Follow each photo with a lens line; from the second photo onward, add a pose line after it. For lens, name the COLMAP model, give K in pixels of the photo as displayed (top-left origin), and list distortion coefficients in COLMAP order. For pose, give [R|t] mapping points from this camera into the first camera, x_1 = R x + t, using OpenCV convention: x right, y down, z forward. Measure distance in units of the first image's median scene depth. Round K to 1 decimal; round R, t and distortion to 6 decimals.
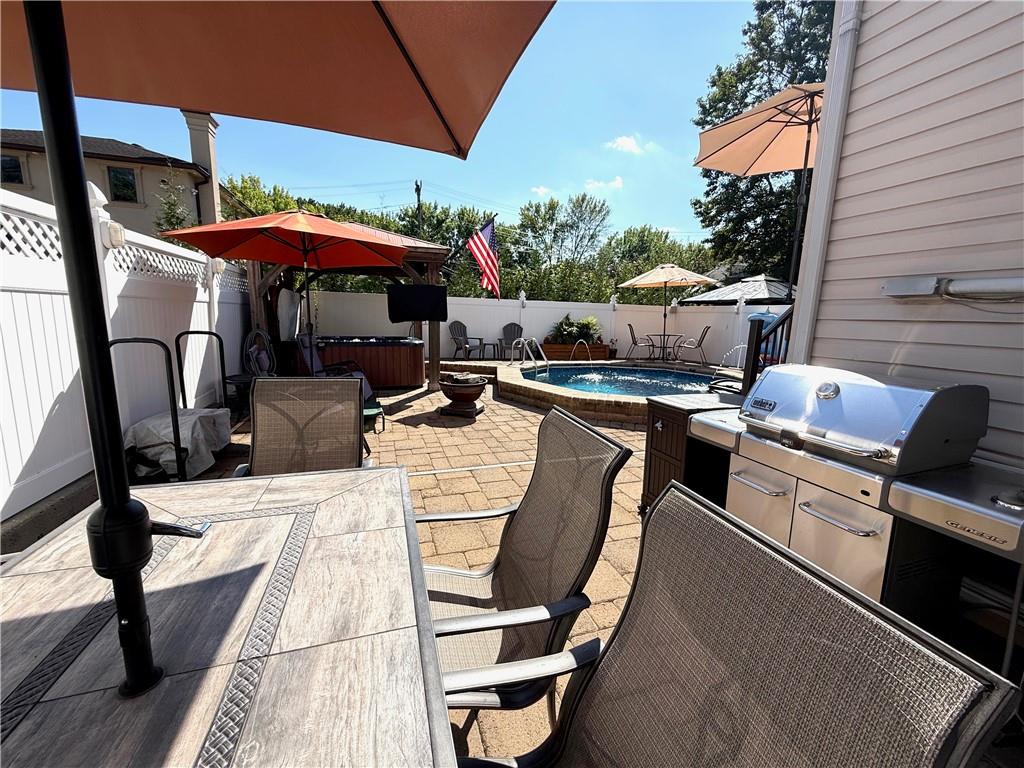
lens RADIAL K [[408.2, 0, 508.6], [0, 408.2, 382.4], [0, 0, 1]] dist [-0.001142, 0.000806]
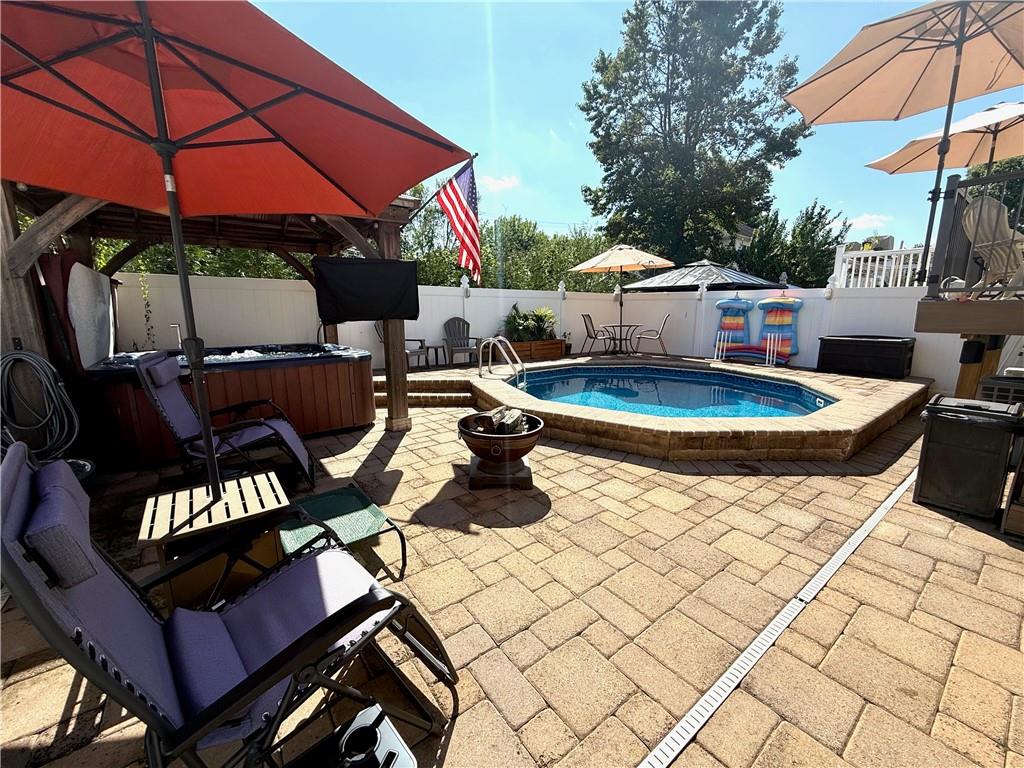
lens RADIAL K [[408.2, 0, 509.7], [0, 408.2, 381.8], [0, 0, 1]] dist [-0.001142, 0.000806]
pose [[0.945487, -0.079539, 0.315796, -0.151059], [0.072961, 0.996801, 0.032616, -0.043565], [-0.317380, -0.007798, 0.948266, 0.245635]]
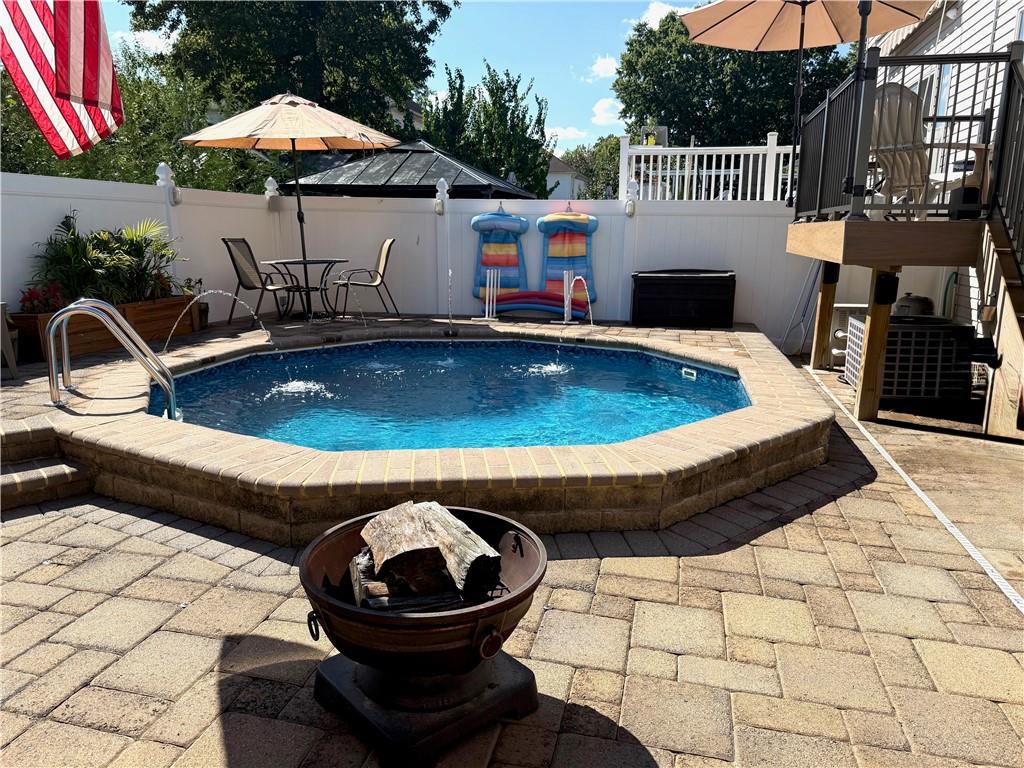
lens RADIAL K [[721.0, 0, 515.1], [0, 721.0, 387.9], [0, 0, 1]] dist [0.052000, -0.070326]
pose [[0.513081, -0.200854, 0.834509, -0.203435], [0.139645, 0.978816, 0.149729, -0.072617], [-0.846904, 0.039712, 0.530260, 0.418416]]
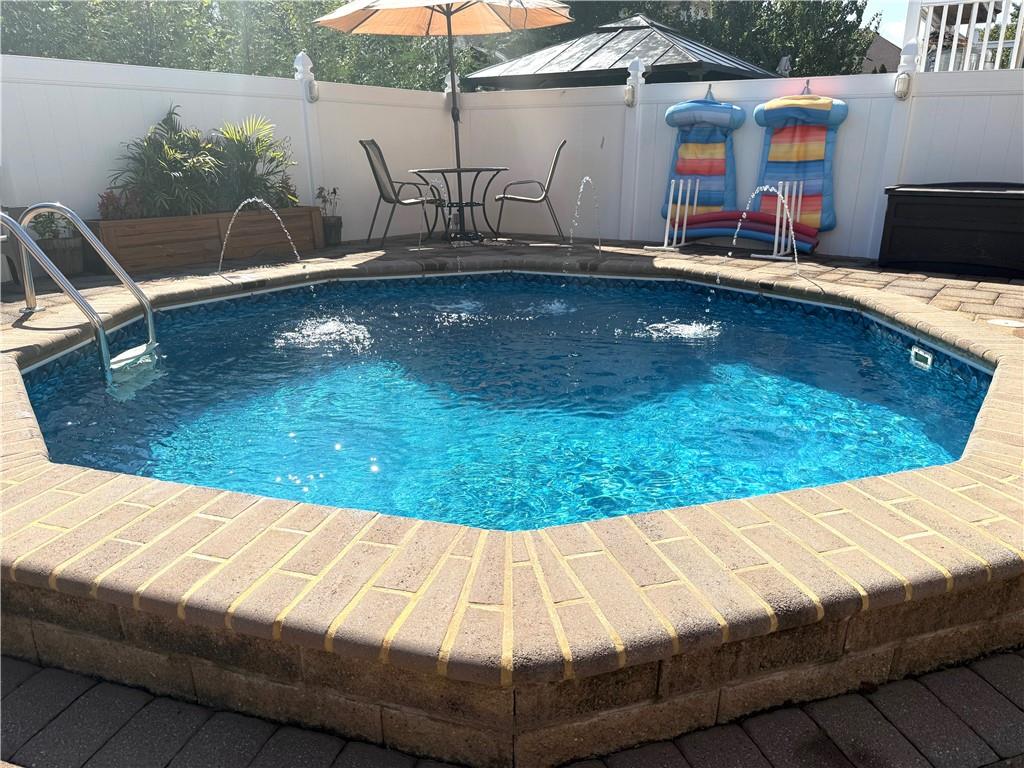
lens RADIAL K [[721.0, 0, 515.4], [0, 721.0, 394.4], [0, 0, 1]] dist [0.052000, -0.070326]
pose [[0.818391, -0.208053, 0.535677, 0.026843], [0.111238, 0.971884, 0.207527, -0.051621], [-0.563793, -0.110250, 0.818524, 0.433032]]
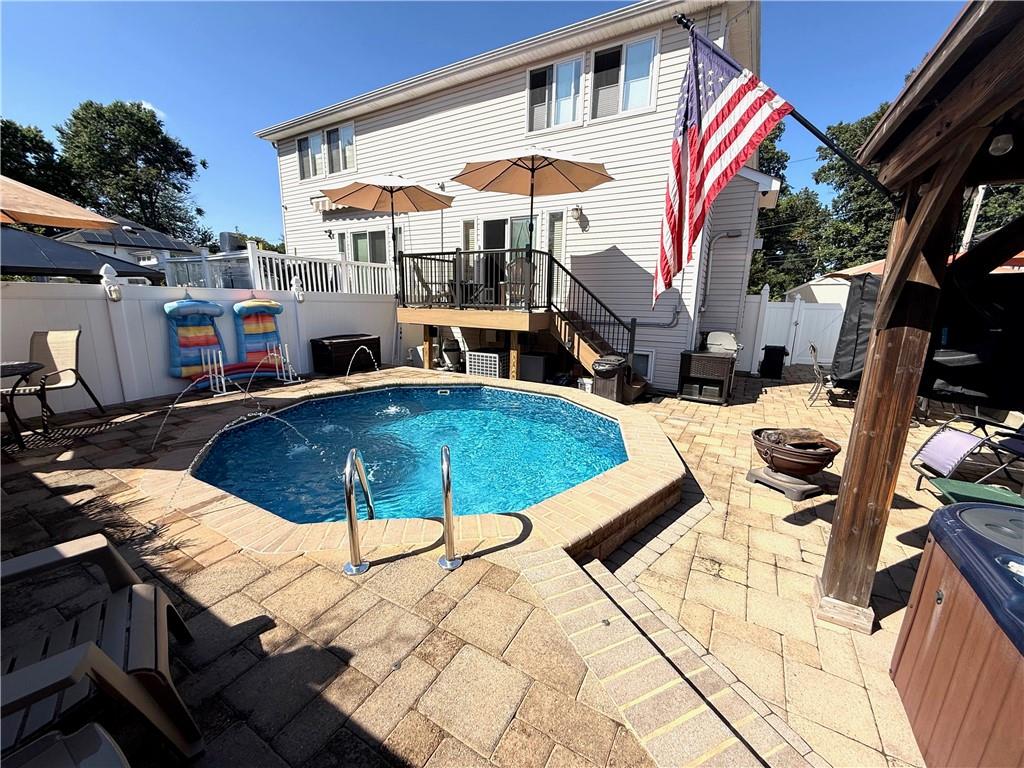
lens RADIAL K [[408.2, 0, 509.8], [0, 408.2, 386.1], [0, 0, 1]] dist [-0.001142, 0.000806]
pose [[-0.665415, -0.195179, 0.720505, -0.144593], [0.084552, 0.939293, 0.332534, -0.188837], [-0.741670, 0.282193, -0.608517, 0.939254]]
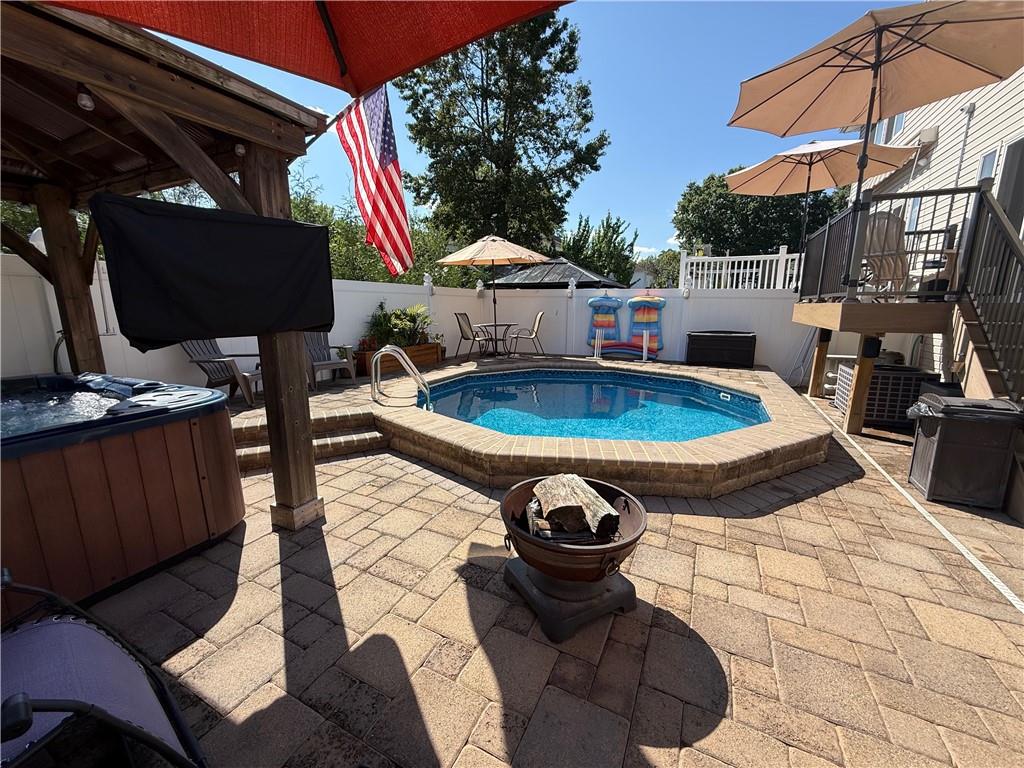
lens RADIAL K [[408.2, 0, 510.5], [0, 408.2, 382.1], [0, 0, 1]] dist [-0.001142, 0.000806]
pose [[0.696433, -0.154725, 0.700743, -0.202804], [0.126735, 0.987650, 0.092118, -0.079766], [-0.706342, 0.024655, 0.707441, 0.430988]]
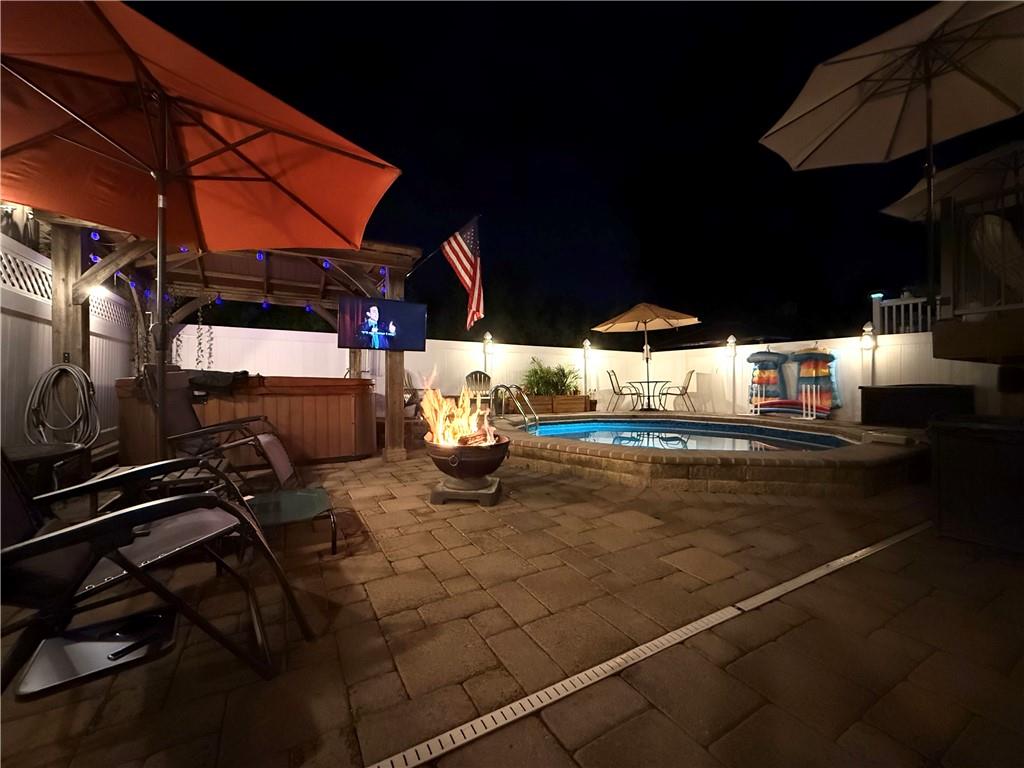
lens RADIAL K [[408.2, 0, 509.9], [0, 408.2, 382.0], [0, 0, 1]] dist [-0.001142, 0.000806]
pose [[0.979374, -0.020545, 0.201008, -0.091586], [0.052655, 0.986394, -0.155735, 0.004678], [-0.195074, 0.163107, 0.967131, 0.225635]]
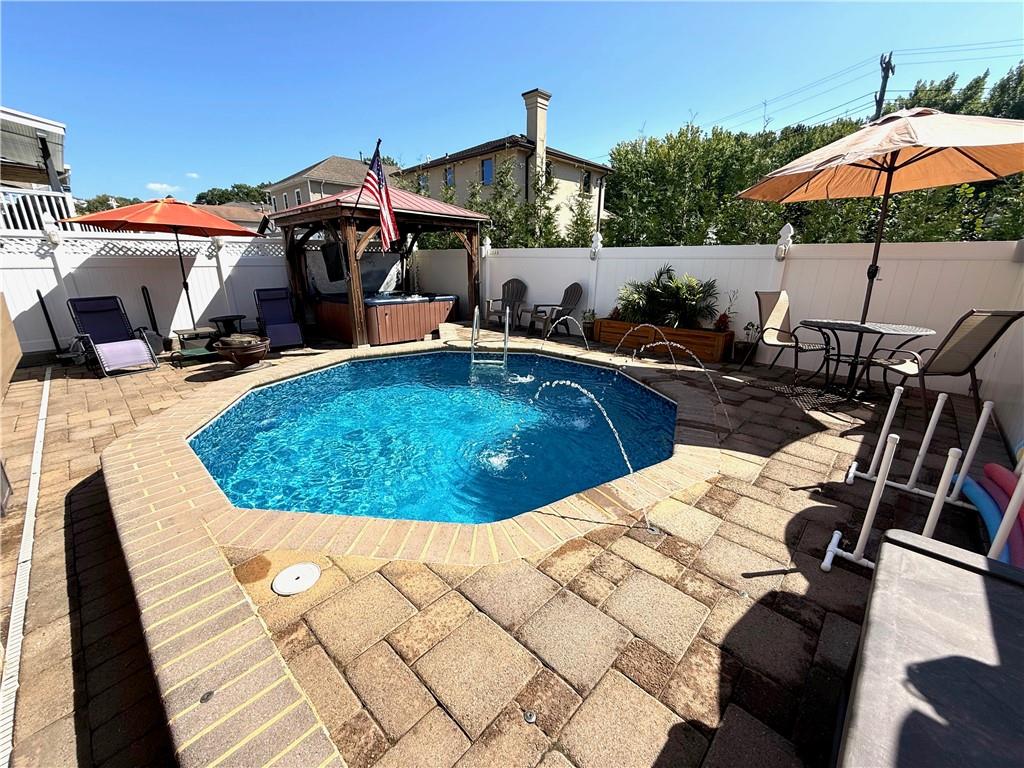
lens RADIAL K [[408.2, 0, 511.8], [0, 408.2, 381.5], [0, 0, 1]] dist [-0.001142, 0.000806]
pose [[0.476850, 0.233049, -0.847527, 0.592445], [-0.134499, 0.972202, 0.191658, -0.104515], [0.868634, 0.022600, 0.494939, 0.587898]]
